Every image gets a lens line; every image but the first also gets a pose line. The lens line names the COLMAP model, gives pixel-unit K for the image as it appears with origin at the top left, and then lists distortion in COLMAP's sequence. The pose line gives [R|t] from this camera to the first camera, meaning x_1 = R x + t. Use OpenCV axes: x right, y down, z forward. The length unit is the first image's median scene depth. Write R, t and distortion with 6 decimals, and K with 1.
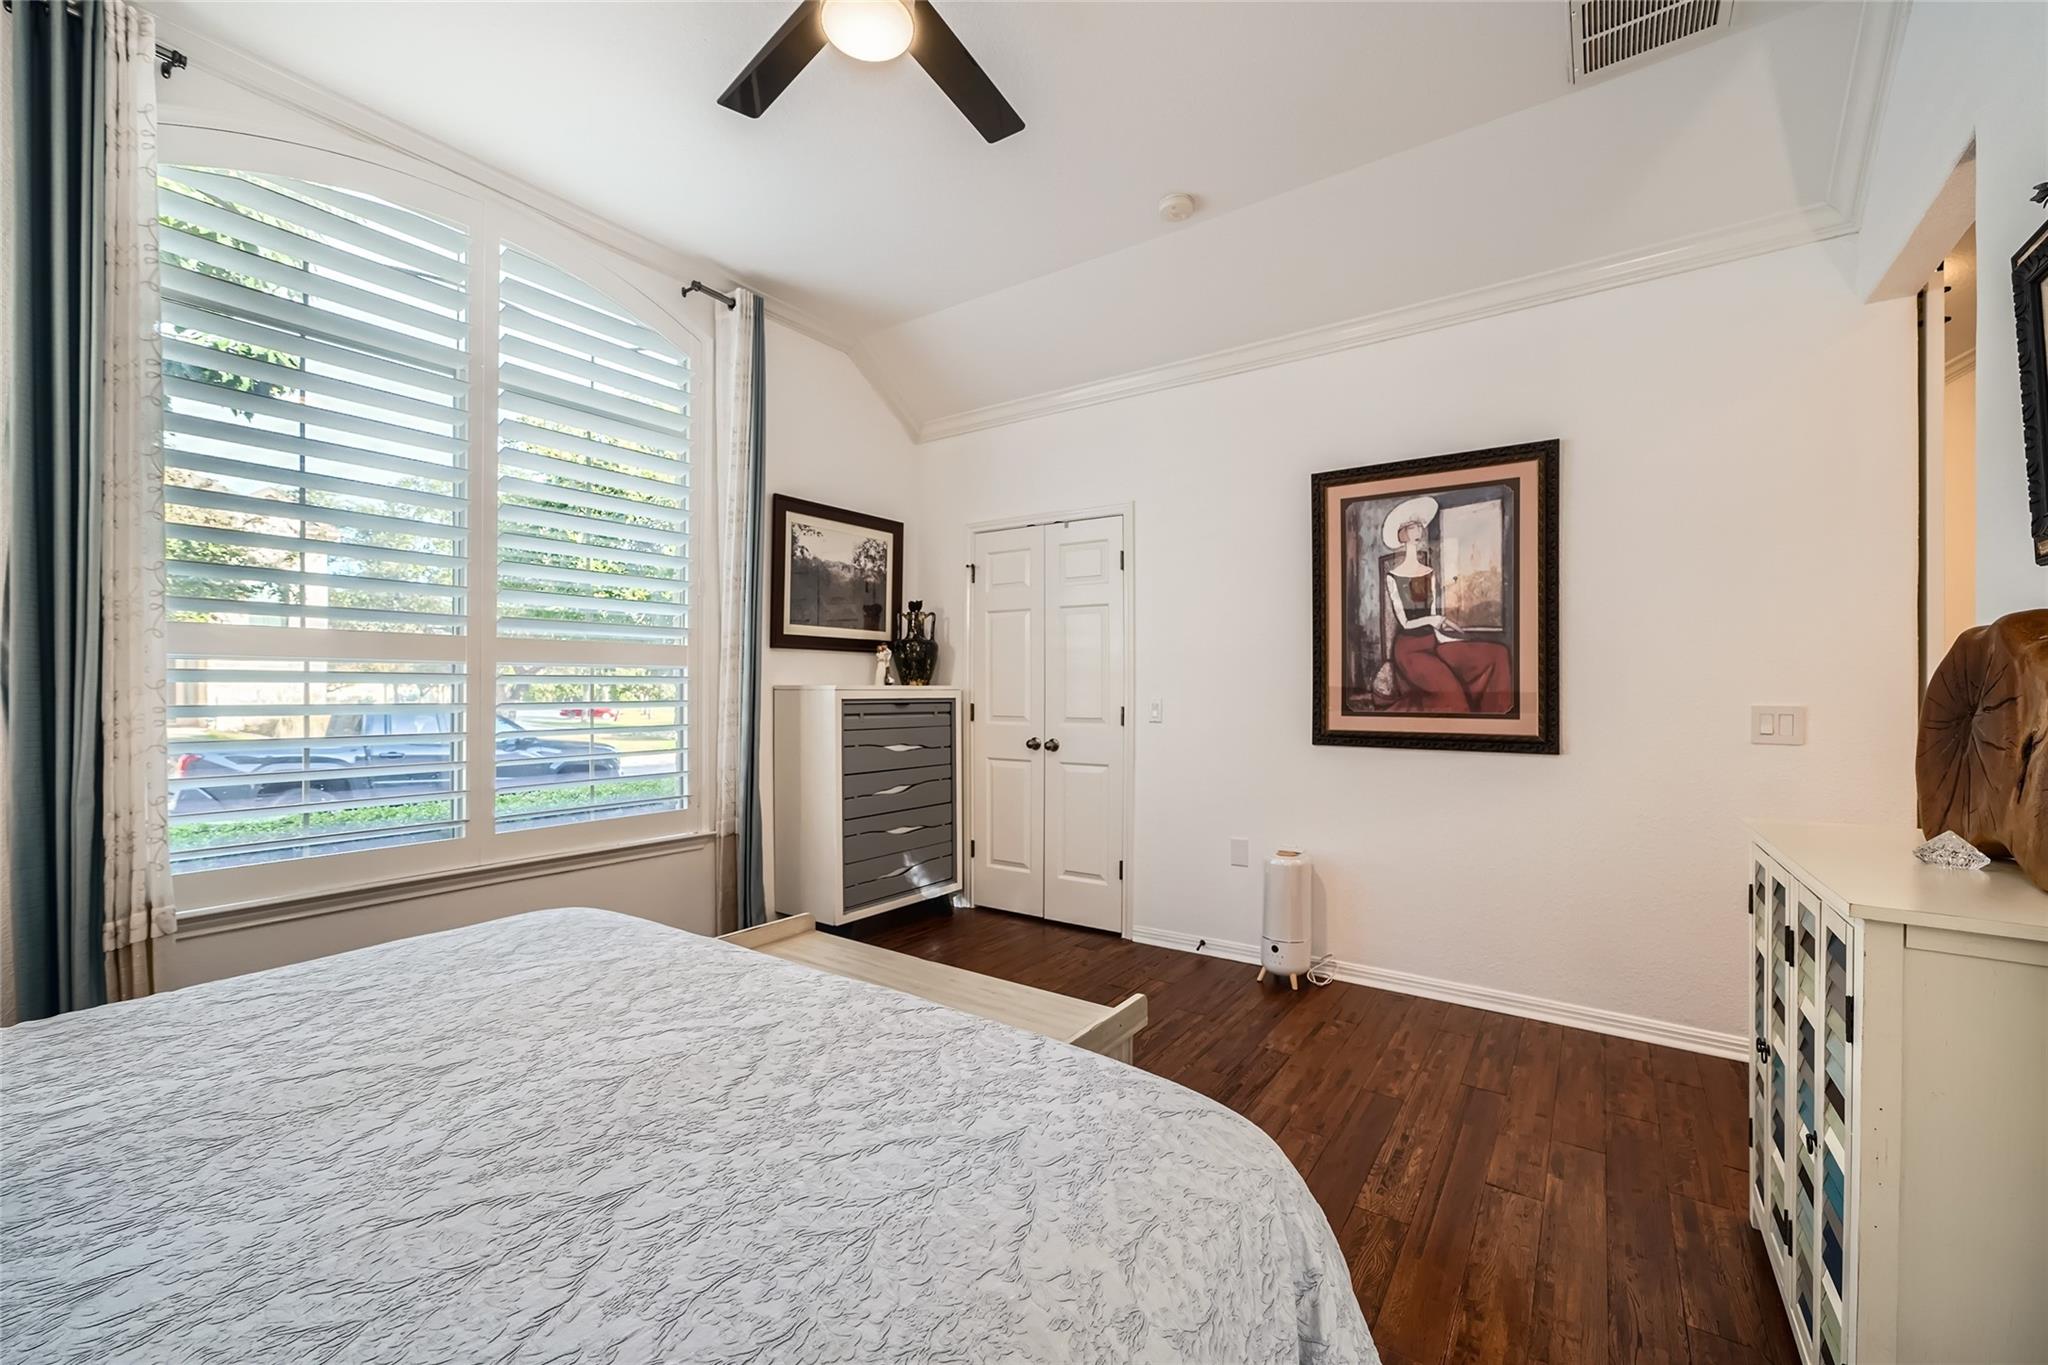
lens RADIAL K [[830.0, 0, 1012.2], [0, 830.0, 684.6], [0, 0, 1]] dist [-0.006226, 0.005933]
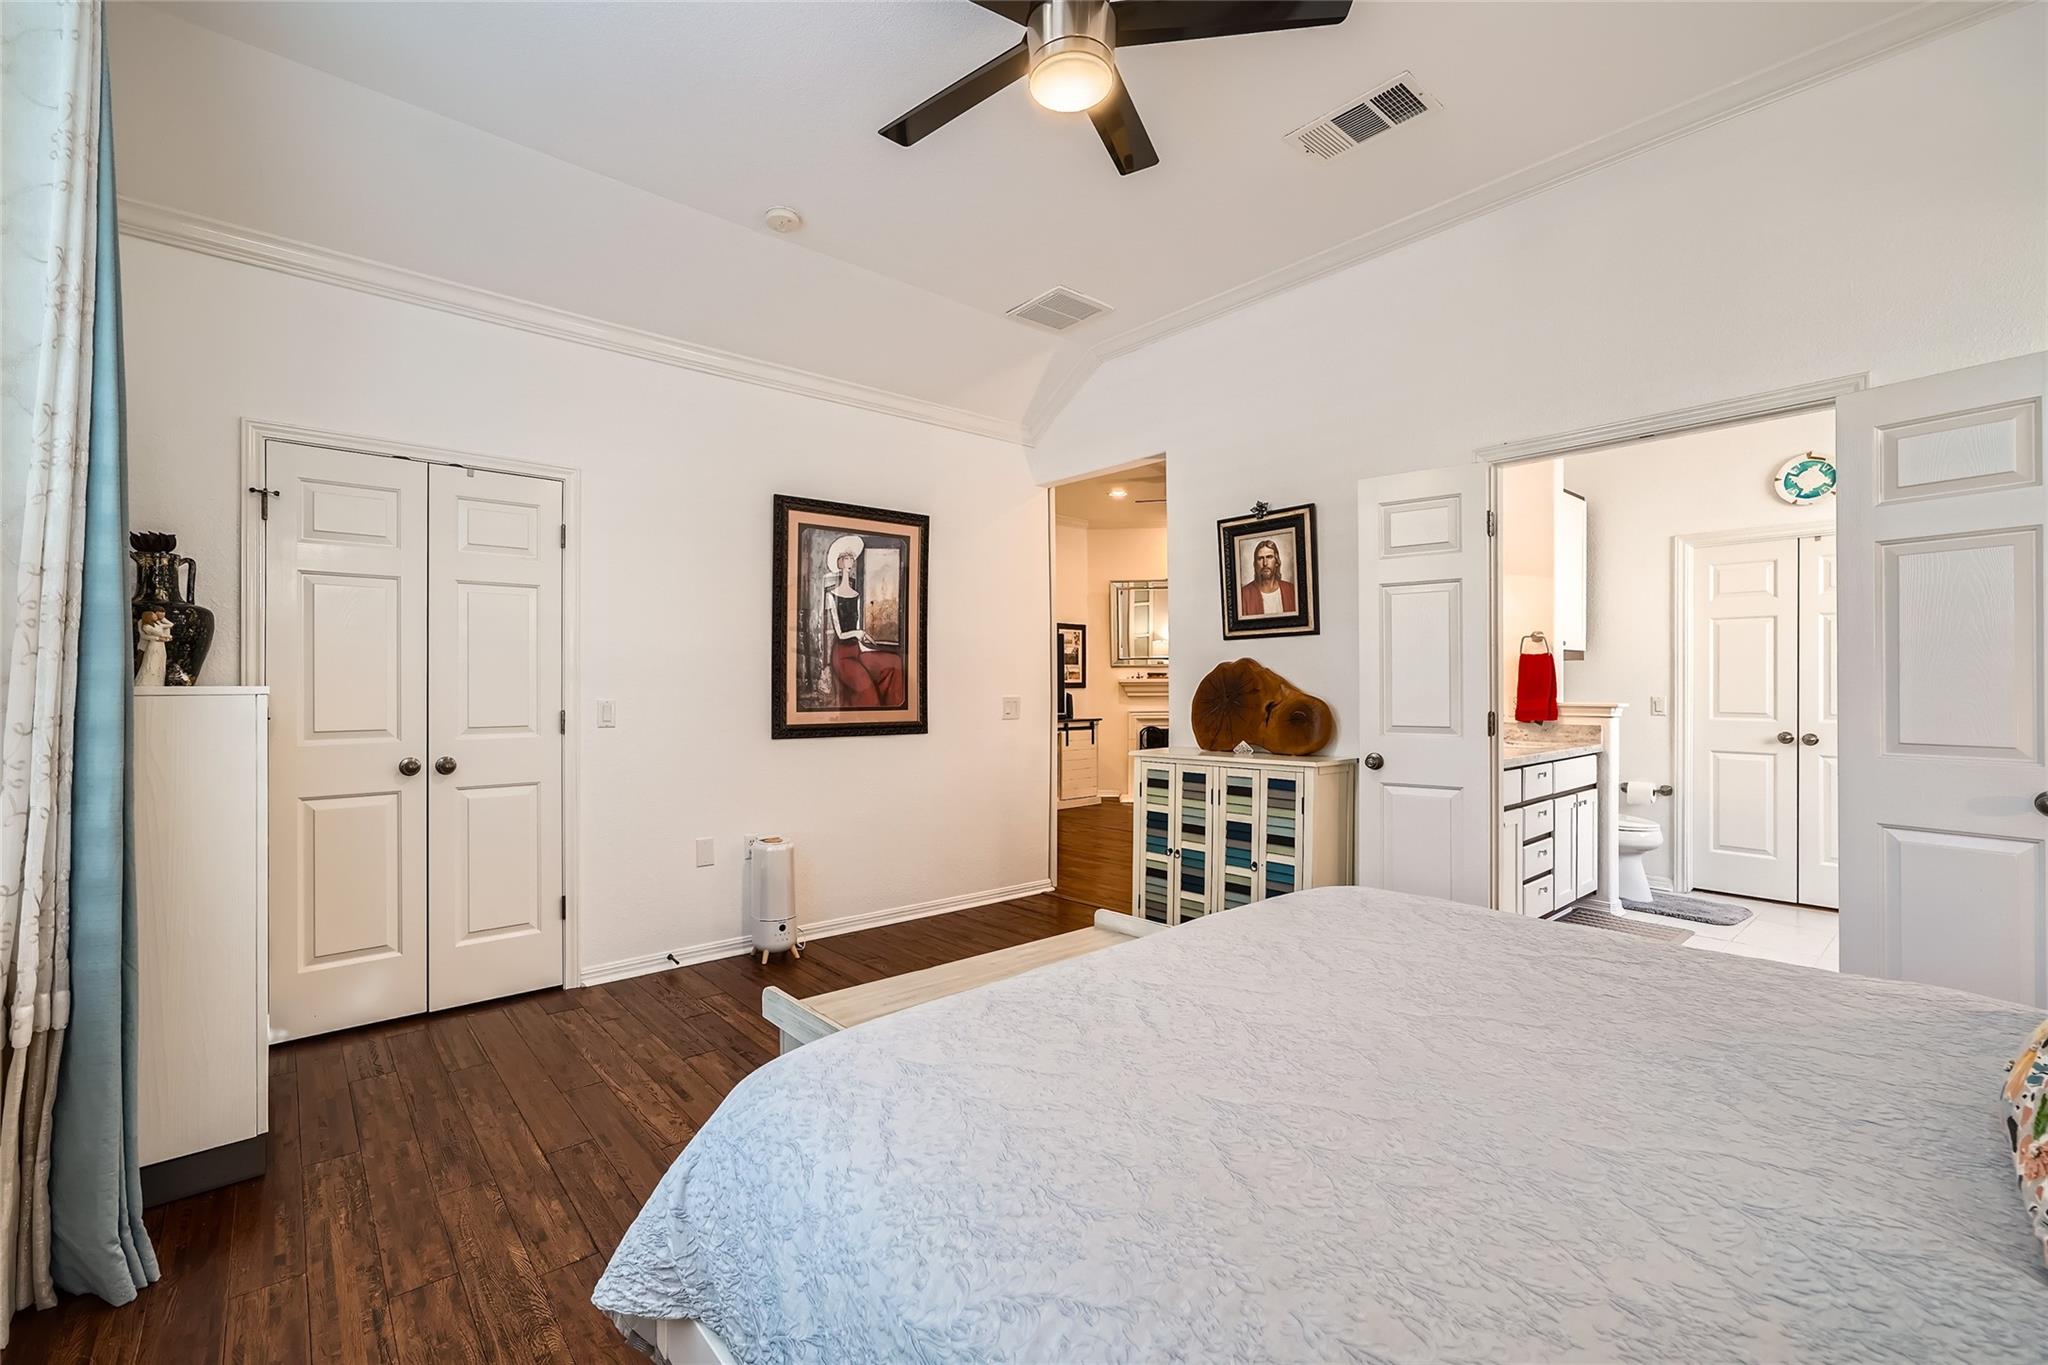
lens RADIAL K [[830.0, 0, 993.4], [0, 830.0, 681.2], [0, 0, 1]] dist [-0.006226, 0.005933]
pose [[0.322388, 0.007518, 0.946578, -0.619000], [0.001988, 0.999961, -0.008619, 0.006089], [-0.946605, 0.004661, 0.322361, 0.389240]]
